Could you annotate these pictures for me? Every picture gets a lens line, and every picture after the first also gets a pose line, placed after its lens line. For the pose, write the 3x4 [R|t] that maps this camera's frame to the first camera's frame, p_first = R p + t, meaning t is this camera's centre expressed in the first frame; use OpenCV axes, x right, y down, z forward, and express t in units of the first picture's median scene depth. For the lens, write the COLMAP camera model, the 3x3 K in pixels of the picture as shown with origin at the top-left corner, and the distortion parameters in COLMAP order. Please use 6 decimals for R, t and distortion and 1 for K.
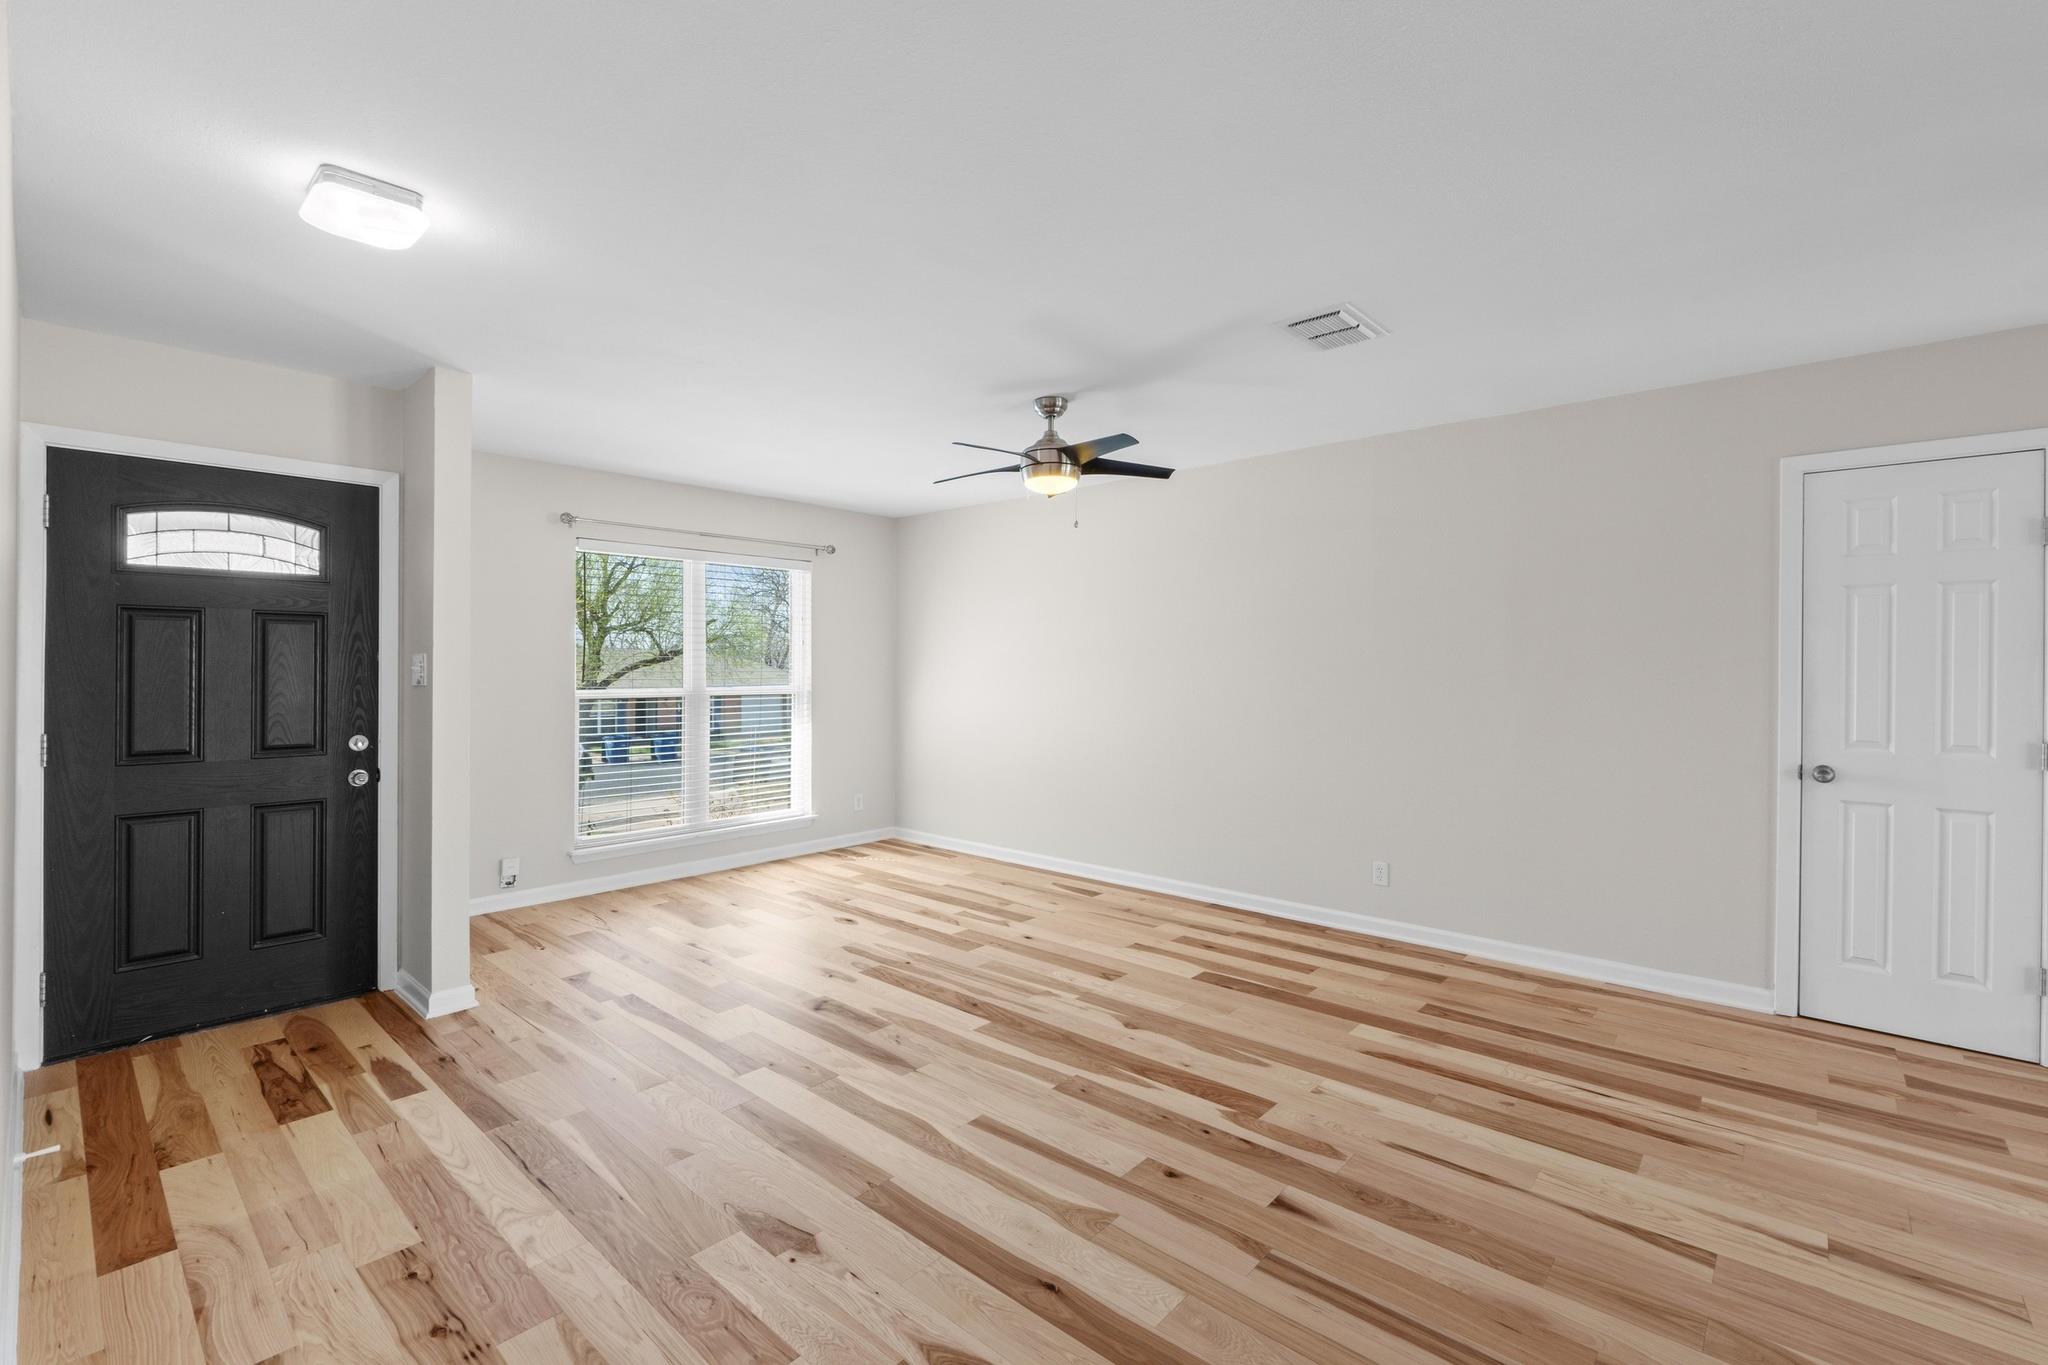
lens RADIAL K [[888.1, 0, 1025.1], [0, 888.1, 666.9], [0, 0, 1]] dist [-0.003034, -0.000277]
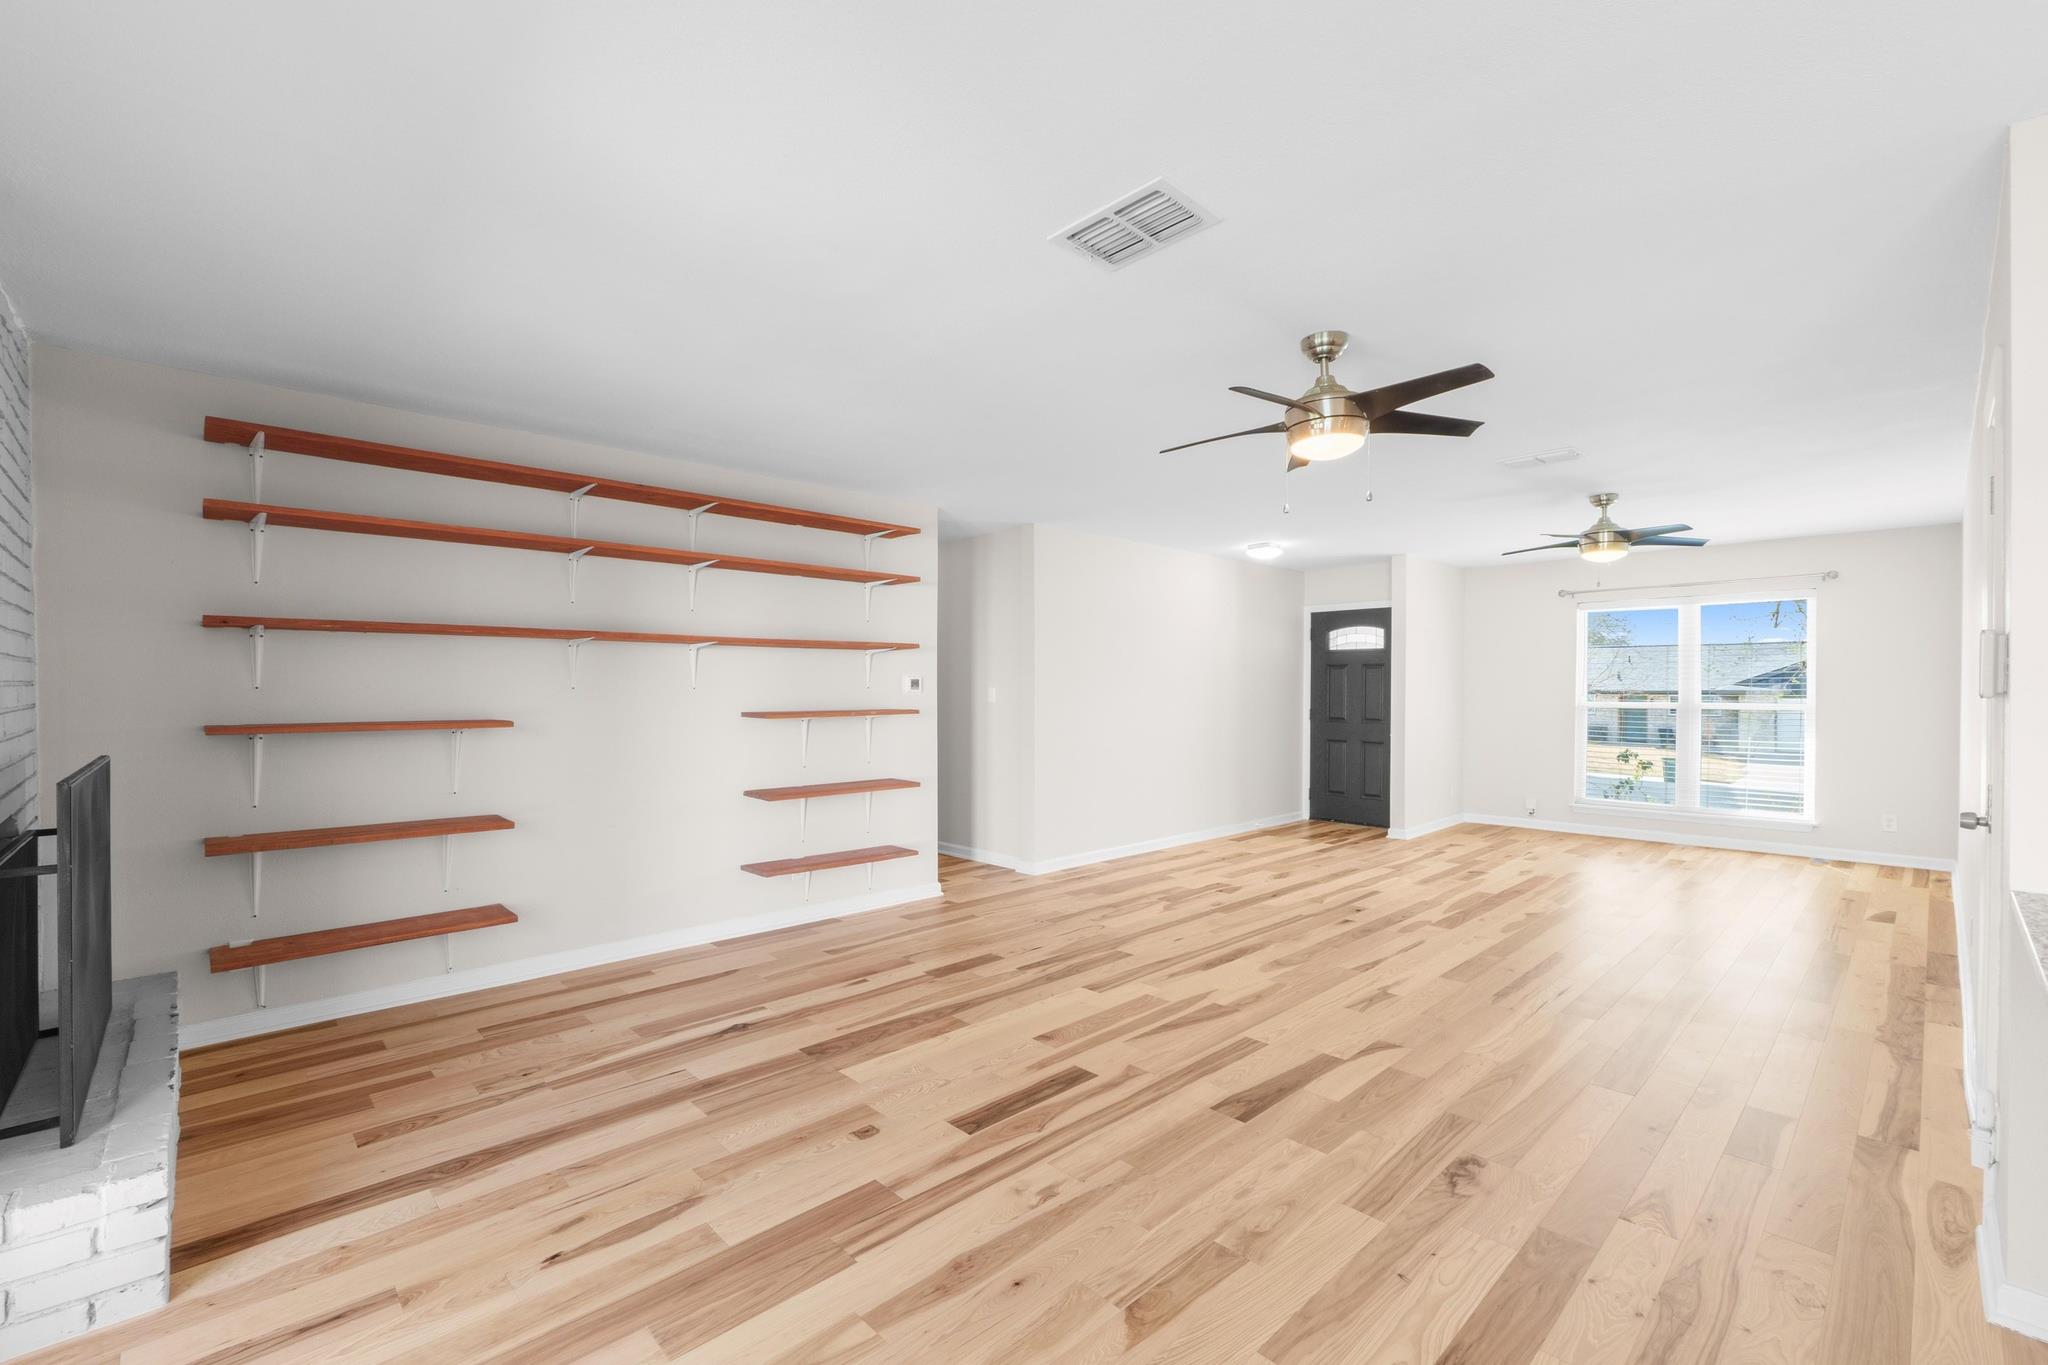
lens RADIAL K [[880.4, 0, 1009.7], [0, 880.4, 693.8], [0, 0, 1]] dist [-0.010155, 0.000525]
pose [[-0.084779, 0.006352, -0.996380, 1.757821], [0.001362, 0.999979, 0.006259, 0.003341], [0.996399, -0.000827, -0.084786, 0.218016]]
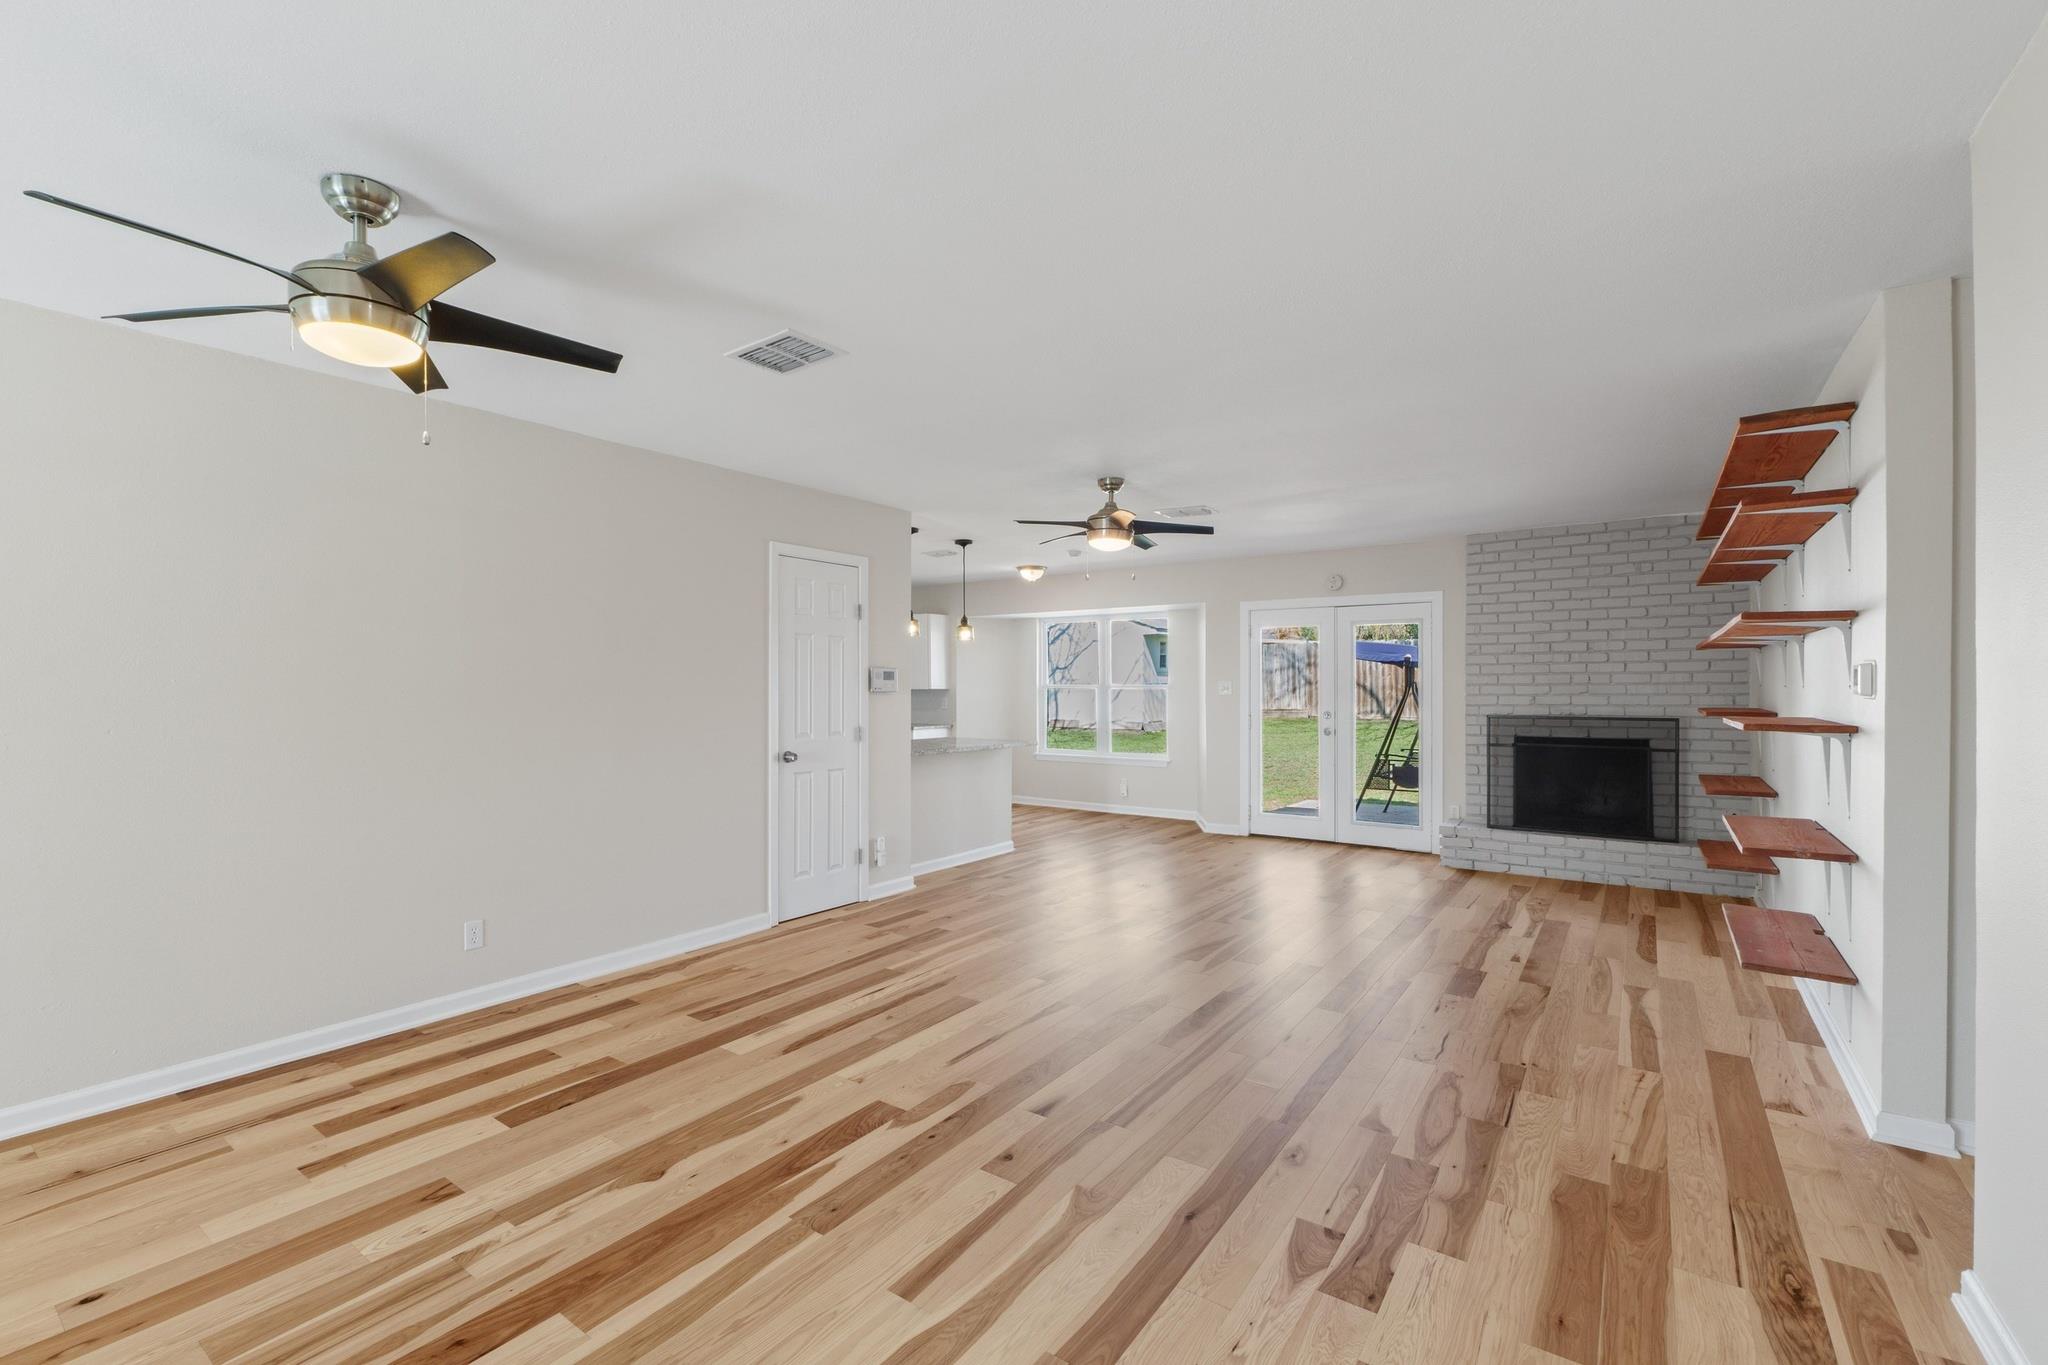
lens RADIAL K [[870.6, 0, 1020.4], [0, 870.6, 668.6], [0, 0, 1]] dist [-0.006814, 0.000306]
pose [[-0.107701, 0.021034, 0.993961, -0.637151], [0.001316, 0.999778, -0.021014, 0.001567], [-0.994182, -0.000956, -0.107705, 0.781437]]
